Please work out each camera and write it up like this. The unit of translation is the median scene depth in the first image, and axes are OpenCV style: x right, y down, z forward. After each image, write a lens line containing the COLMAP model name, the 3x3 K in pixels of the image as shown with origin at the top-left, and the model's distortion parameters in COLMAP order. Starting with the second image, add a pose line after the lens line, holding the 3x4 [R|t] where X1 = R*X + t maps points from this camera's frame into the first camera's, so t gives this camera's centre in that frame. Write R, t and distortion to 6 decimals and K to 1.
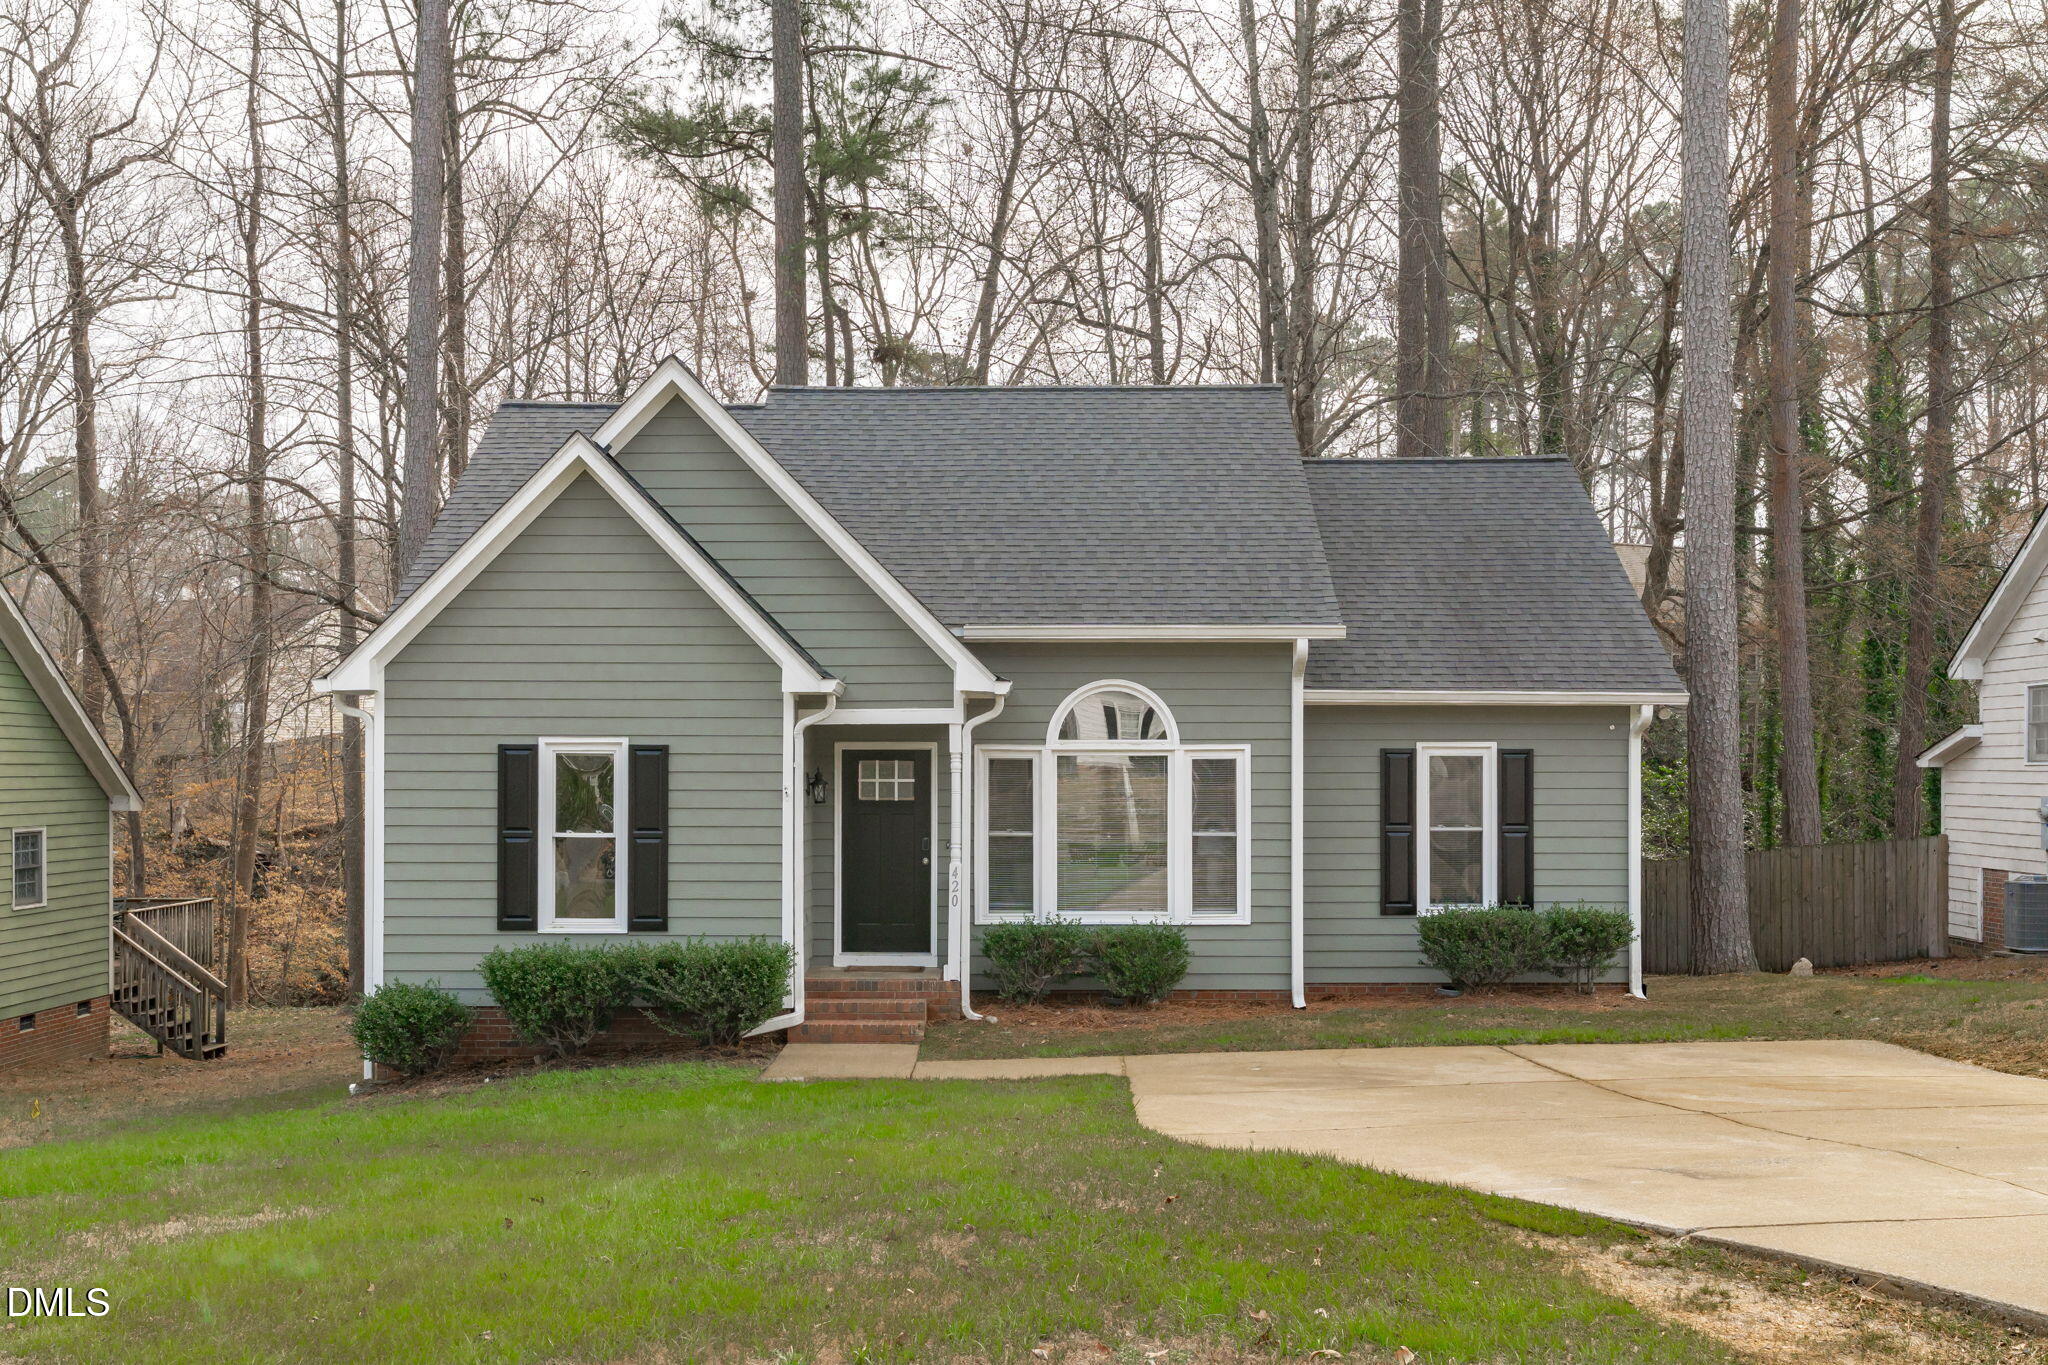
lens RADIAL K [[2095.4, 0, 1028.6], [0, 2095.4, 732.2], [0, 0, 1]] dist [0.013731, 0.016321]
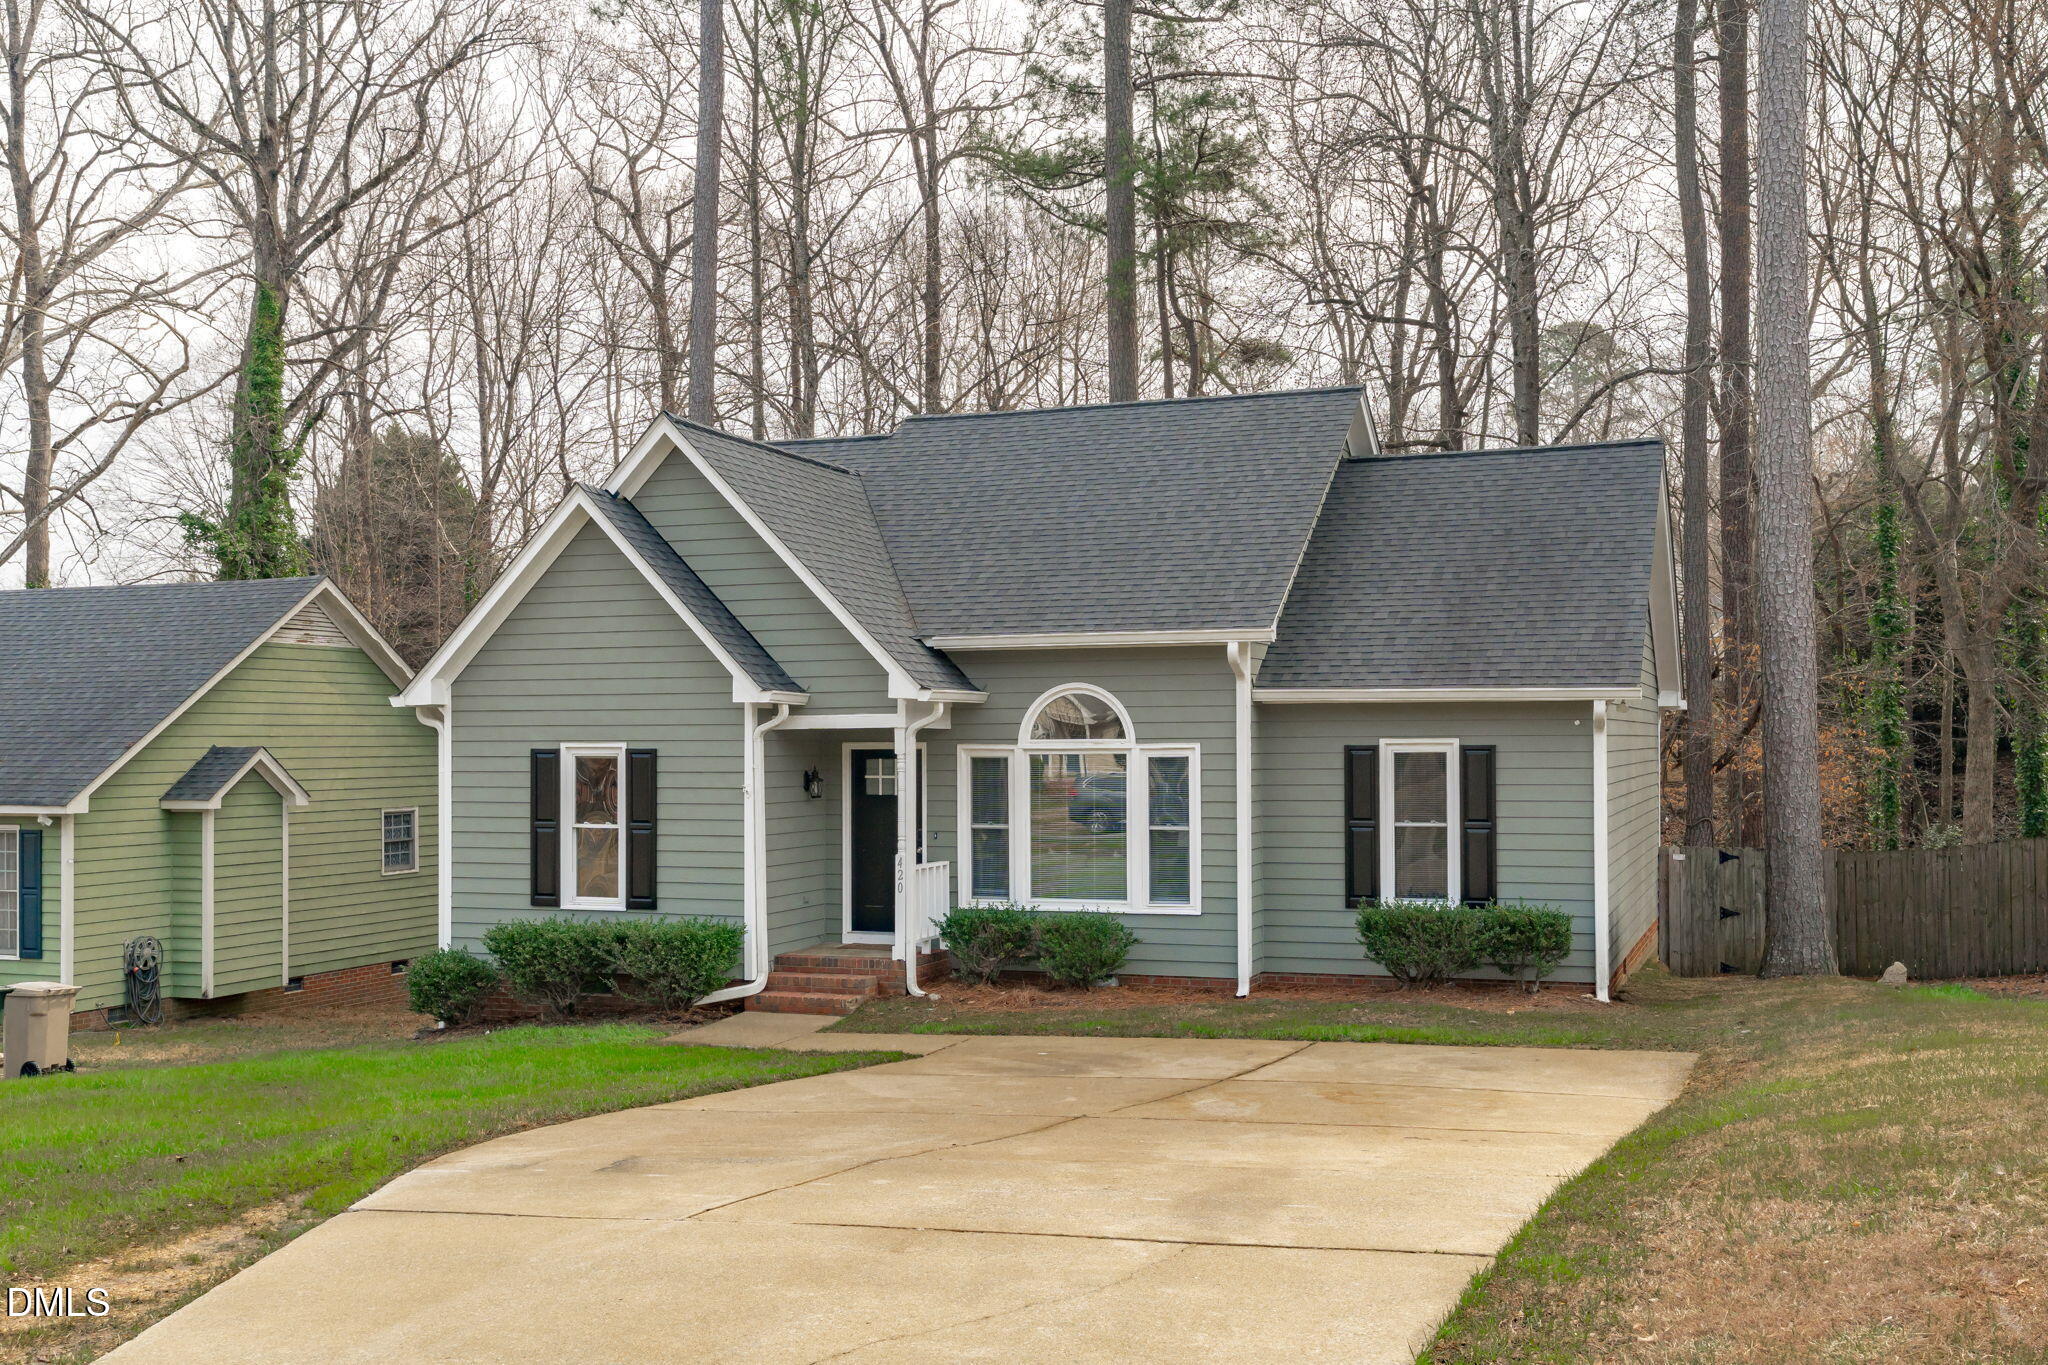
lens RADIAL K [[2017.1, 0, 1032.0], [0, 2017.1, 690.5], [0, 0, 1]] dist [0.003997, 0.006872]
pose [[0.939225, -0.014230, -0.343008, 0.380943], [0.012780, 0.999897, -0.006487, -0.015194], [0.343065, 0.001709, 0.939310, 0.024238]]
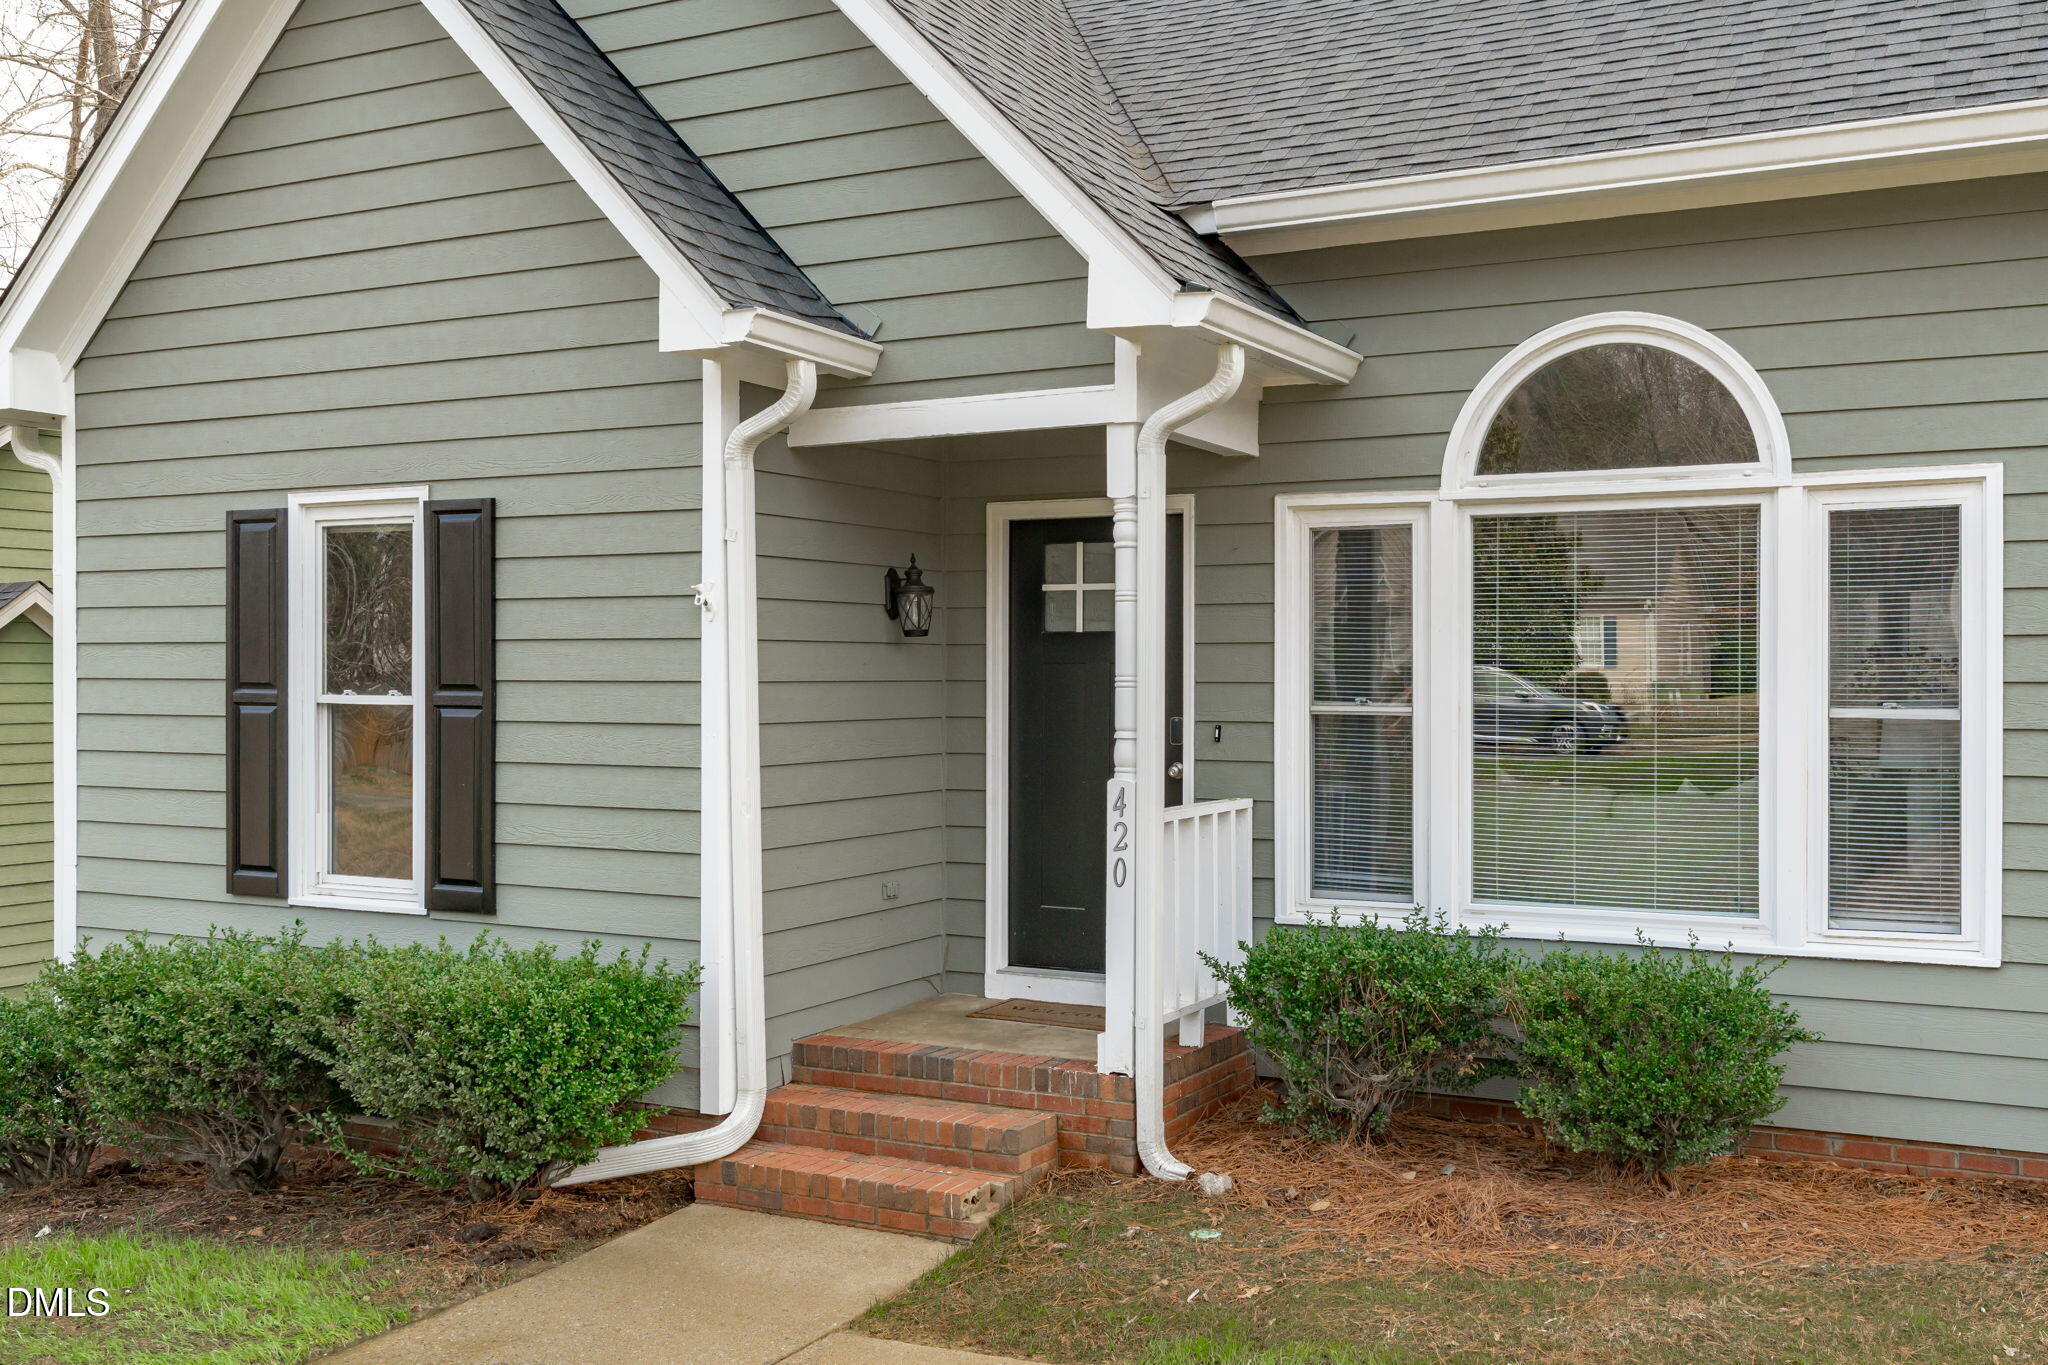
lens RADIAL K [[2017.1, 0, 1032.0], [0, 2017.1, 690.5], [0, 0, 1]] dist [0.003997, 0.006872]
pose [[0.886695, 0.003628, -0.462341, 0.120629], [0.009864, 0.999593, 0.026761, 0.034412], [0.462250, -0.028290, 0.886299, 0.631854]]
